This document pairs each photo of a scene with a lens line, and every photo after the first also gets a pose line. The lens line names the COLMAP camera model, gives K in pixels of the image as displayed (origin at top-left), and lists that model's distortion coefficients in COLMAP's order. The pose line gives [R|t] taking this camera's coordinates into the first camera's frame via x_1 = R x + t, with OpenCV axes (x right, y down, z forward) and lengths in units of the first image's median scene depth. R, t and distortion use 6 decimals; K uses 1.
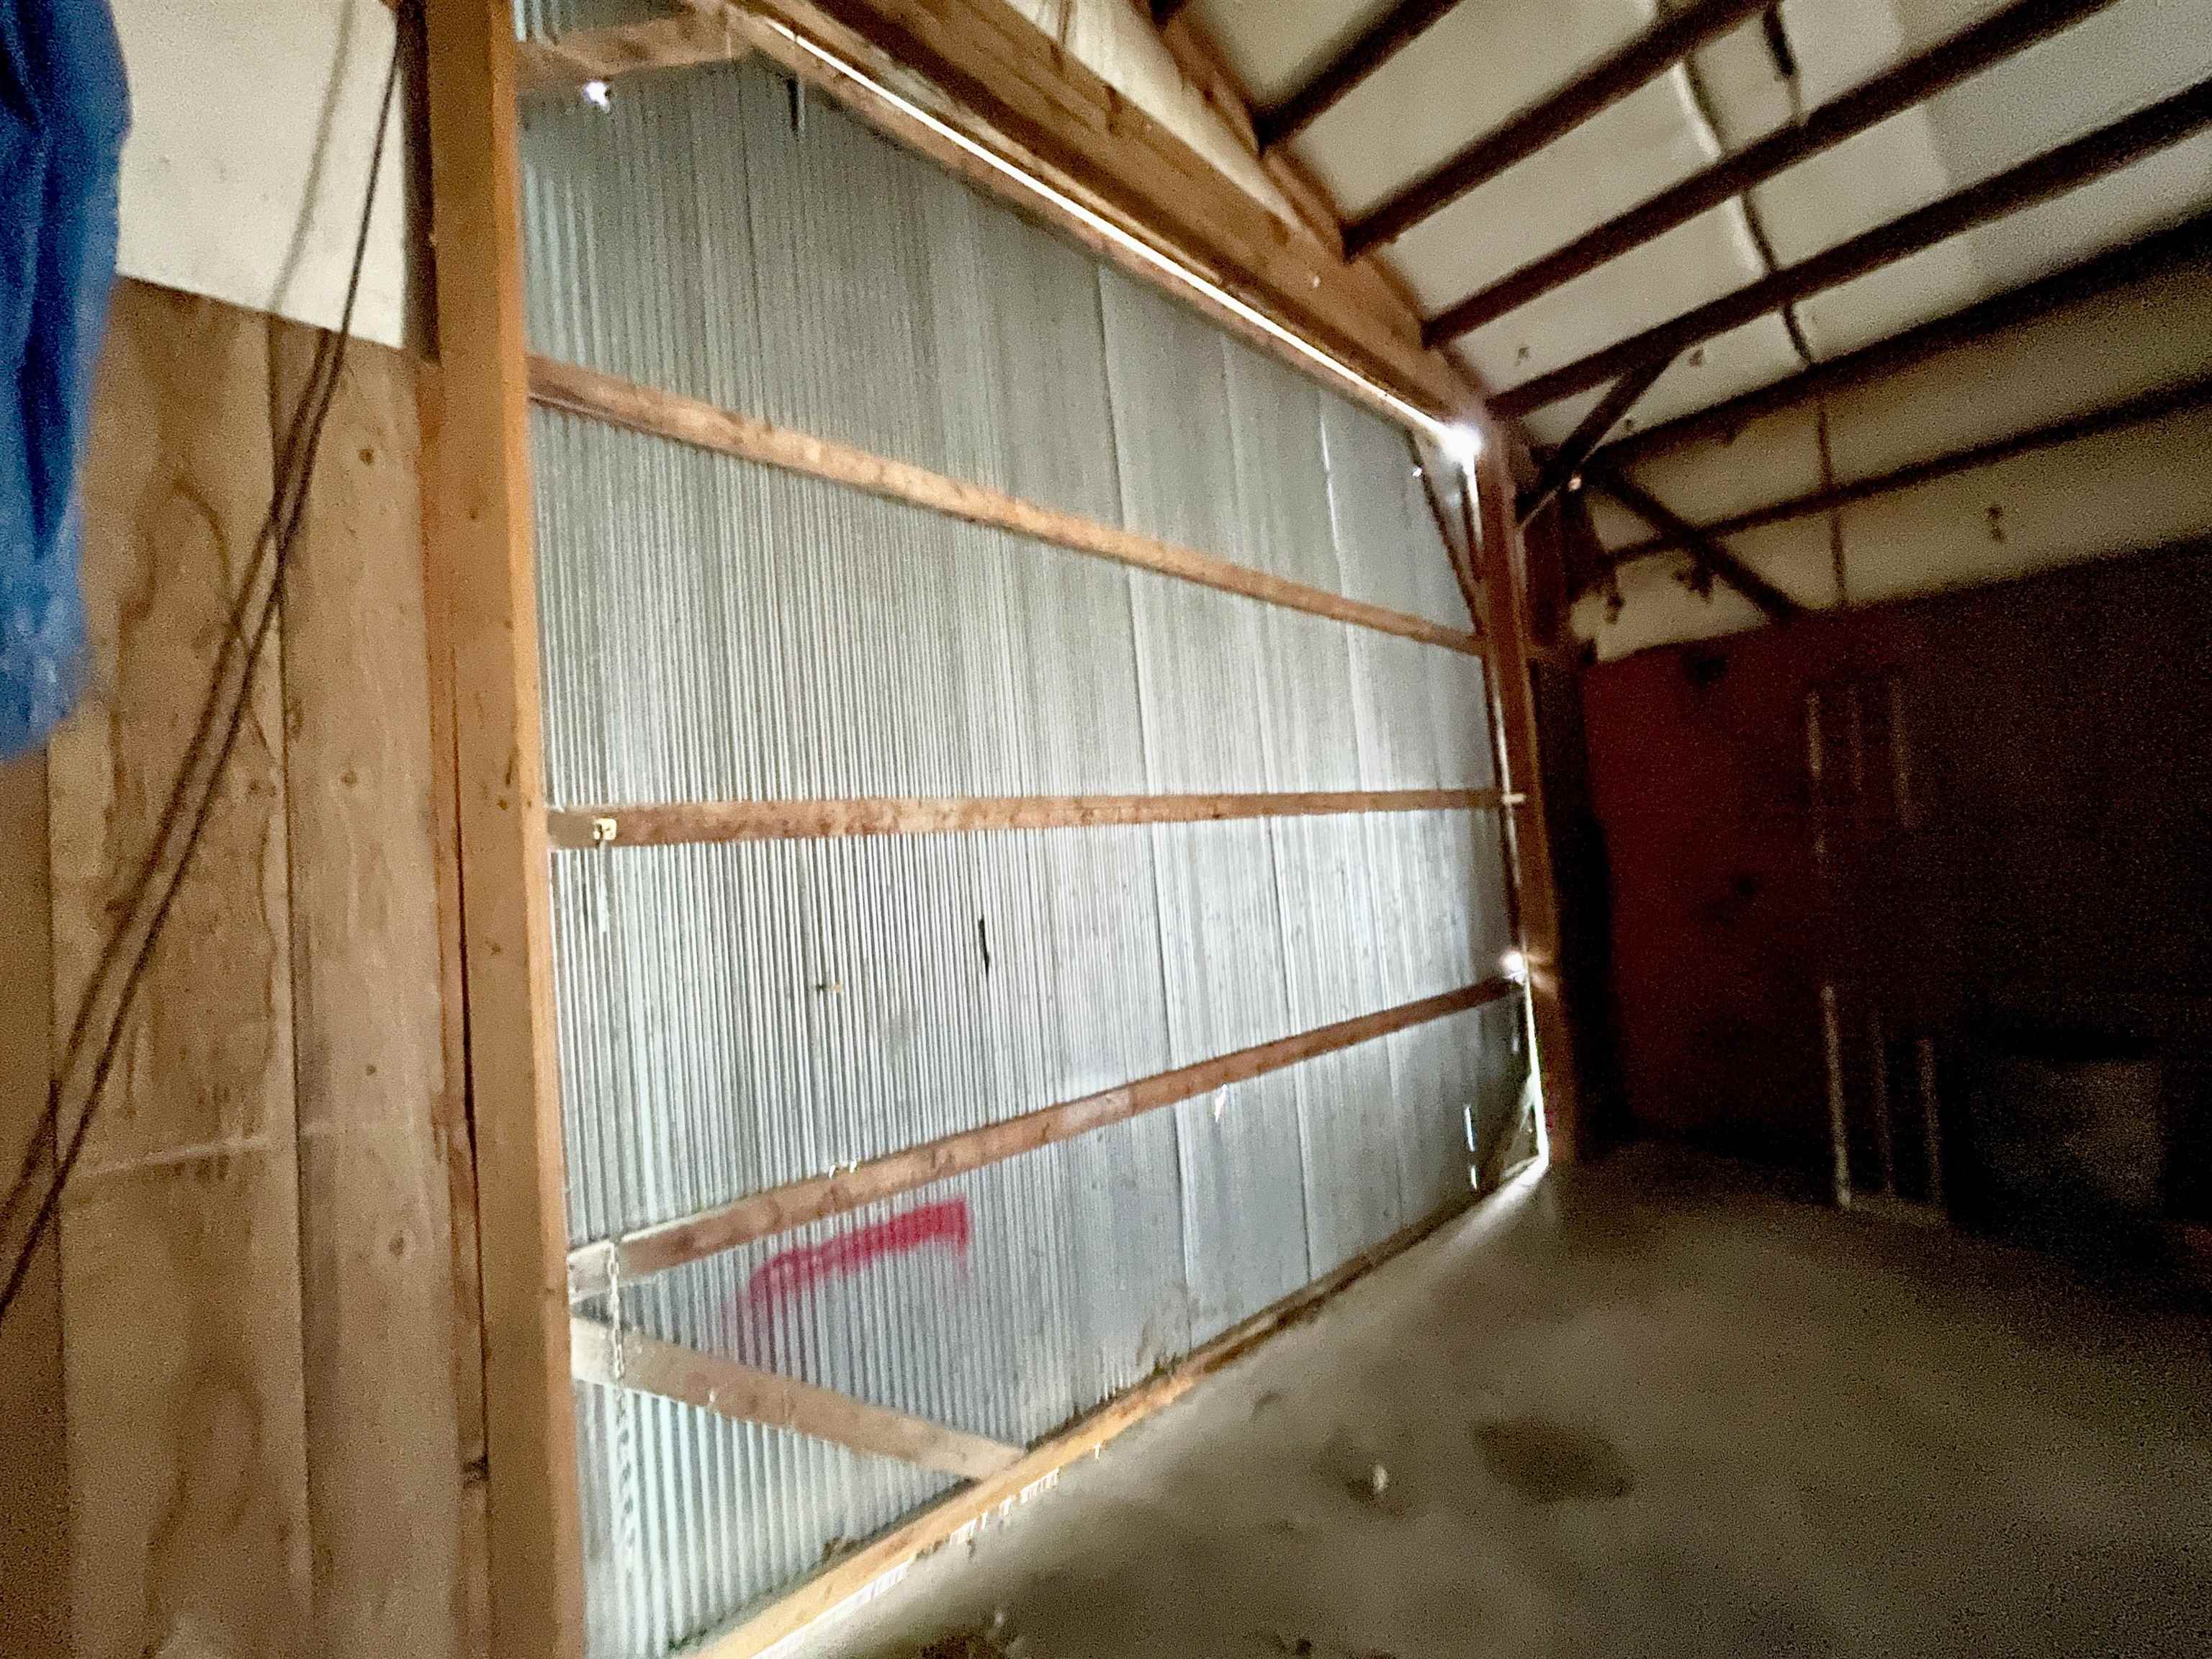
lens RADIAL K [[891.5, 0, 1098.5], [0, 891.5, 845.3], [0, 0, 1]] dist [-0.001763, -0.000058]
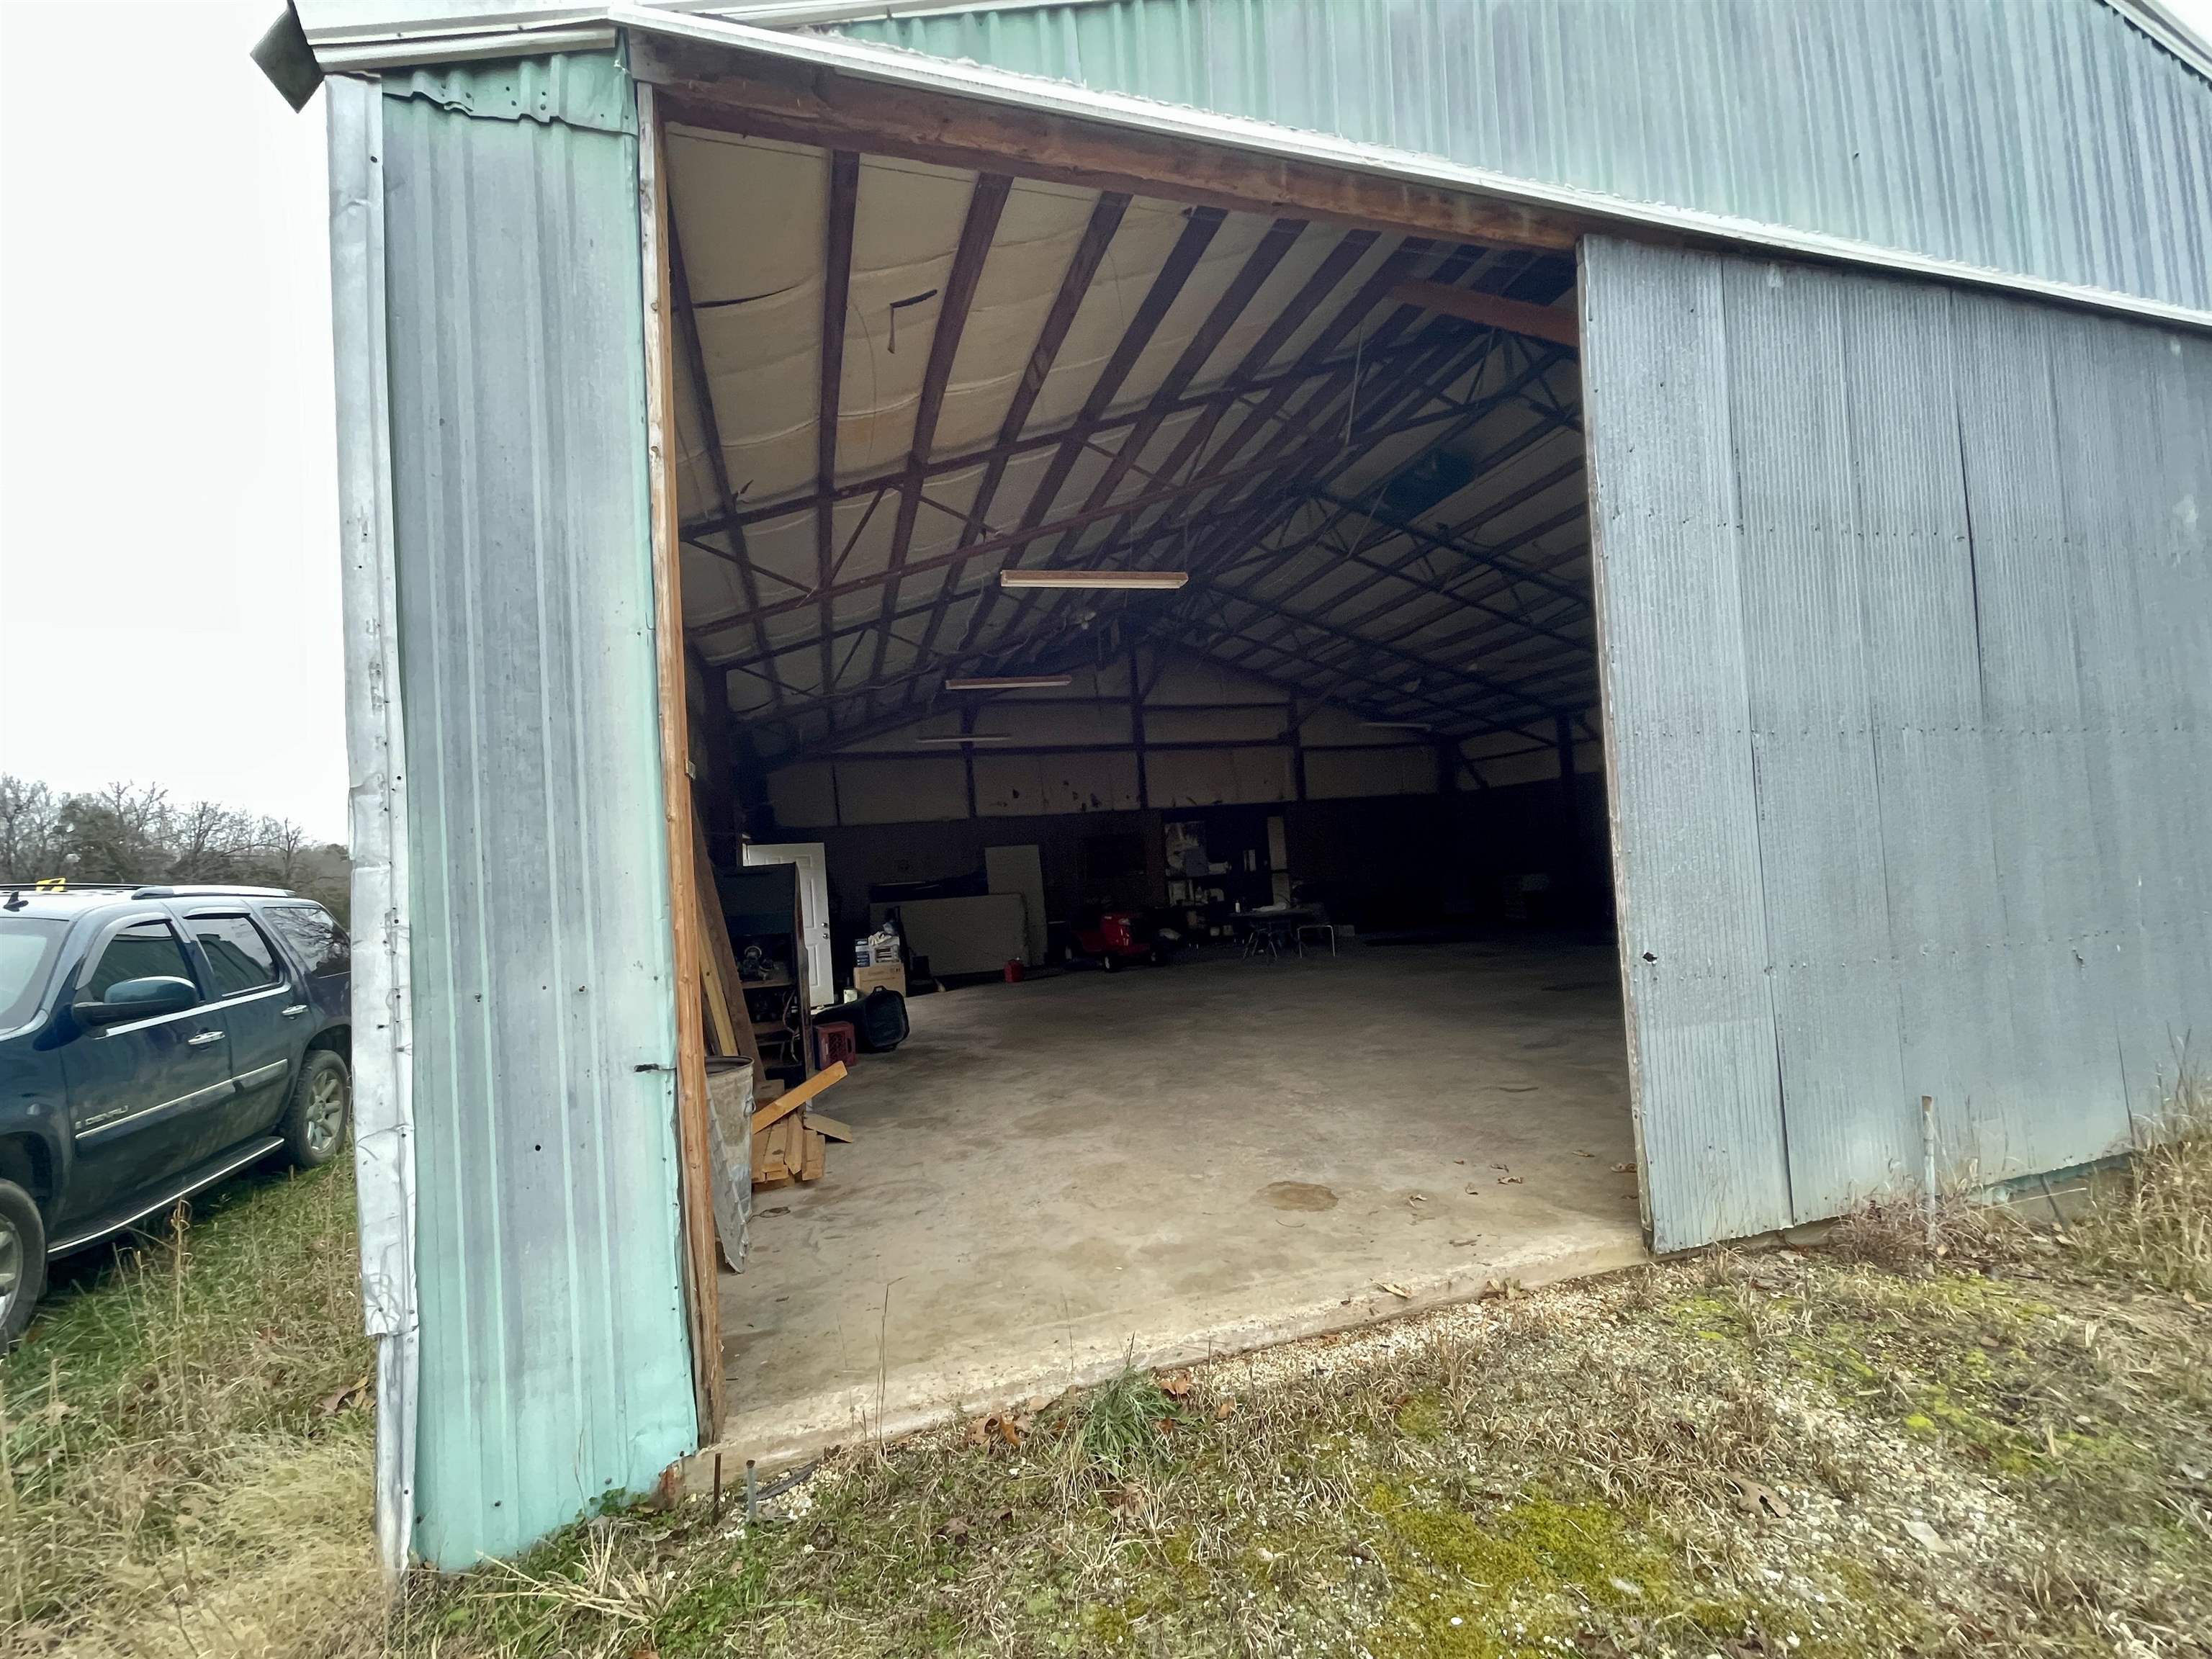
lens RADIAL K [[890.8, 0, 1098.4], [0, 890.8, 835.3], [0, 0, 1]] dist [0.031227, -0.000005]
pose [[-0.888283, 0.150784, 0.433840, 0.001040], [0.114465, 0.987448, -0.108827, 0.143975], [-0.444804, -0.047010, -0.894394, 2.544072]]
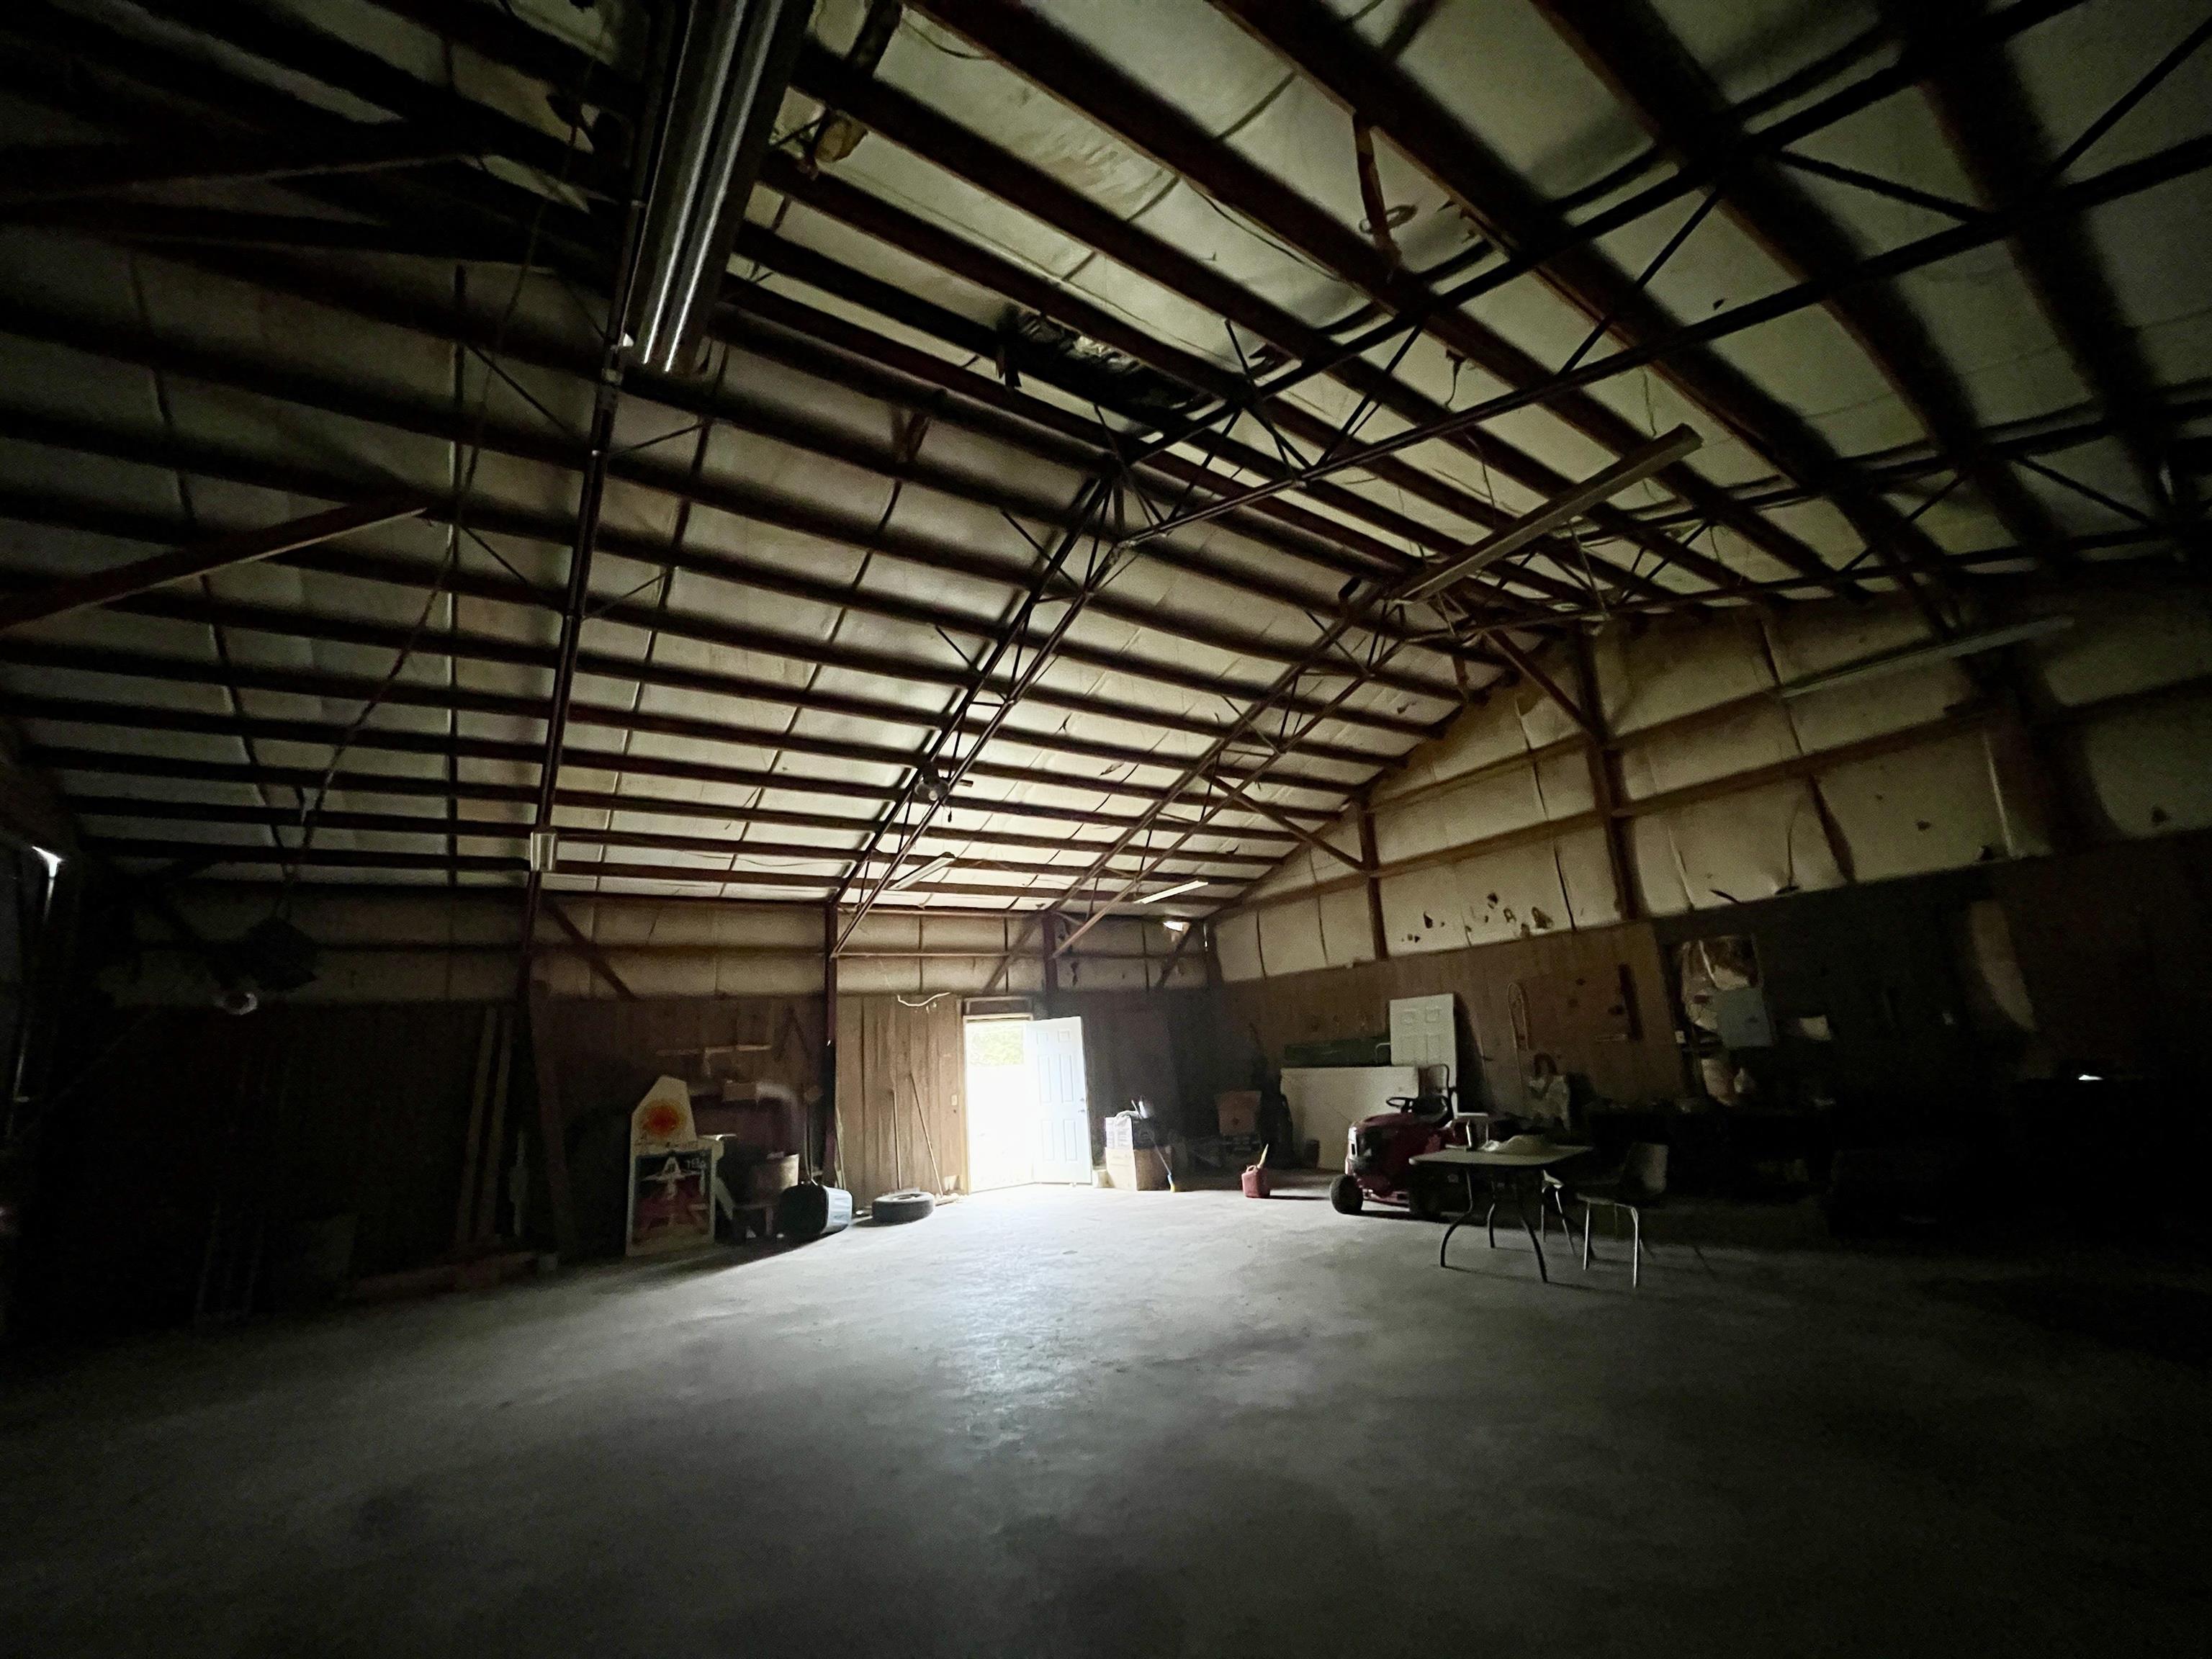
lens RADIAL K [[891.5, 0, 1098.5], [0, 891.5, 845.3], [0, 0, 1]] dist [-0.001763, -0.000058]
pose [[0.147042, 0.287436, 0.946445, -1.448157], [0.019140, 0.955840, -0.293263, 0.023176], [-0.988945, 0.061237, 0.135047, -1.841570]]
